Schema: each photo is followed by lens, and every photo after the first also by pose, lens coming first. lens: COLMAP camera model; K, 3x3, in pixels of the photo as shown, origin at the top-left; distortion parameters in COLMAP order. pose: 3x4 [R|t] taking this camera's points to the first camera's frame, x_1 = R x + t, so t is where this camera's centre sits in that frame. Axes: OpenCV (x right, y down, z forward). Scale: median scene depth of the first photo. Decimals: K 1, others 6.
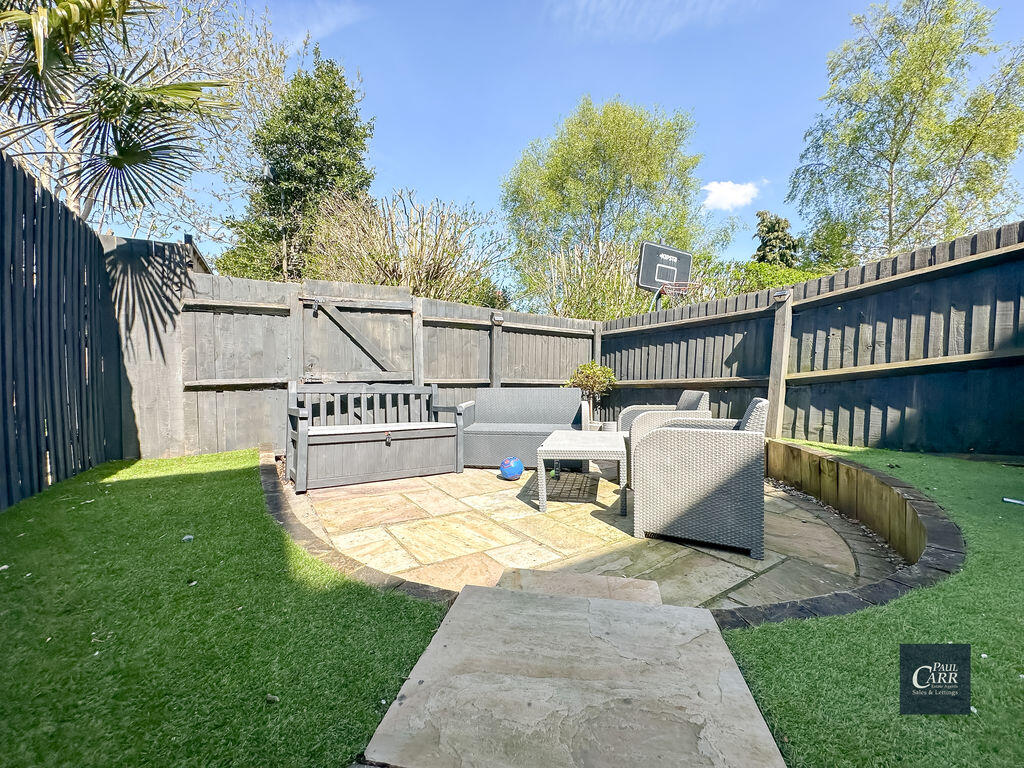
lens RADIAL K [[408.0, 0, 512.6], [0, 408.0, 384.0], [0, 0, 1]] dist [-0.007203, 0.000198]
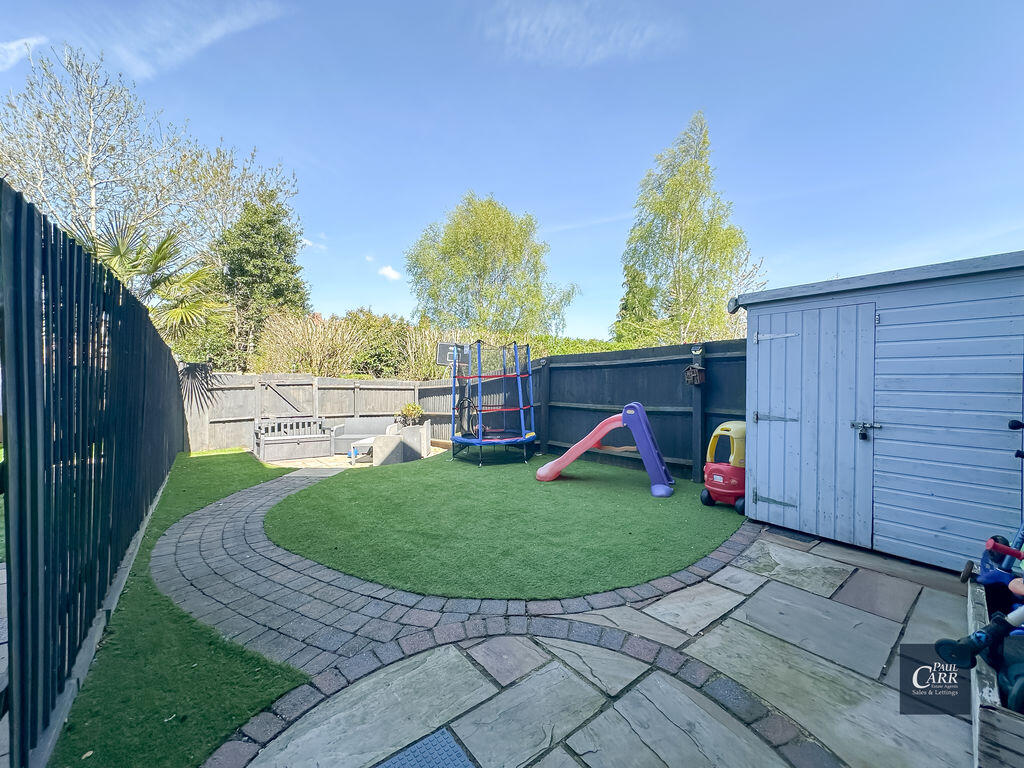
lens RADIAL K [[408.0, 0, 511.2], [0, 408.0, 386.0], [0, 0, 1]] dist [-0.007203, 0.000198]
pose [[0.992317, -0.003337, 0.123680, 0.561033], [0.005876, 0.999779, -0.020166, -0.120988], [-0.123585, 0.020738, 0.992117, -1.348503]]
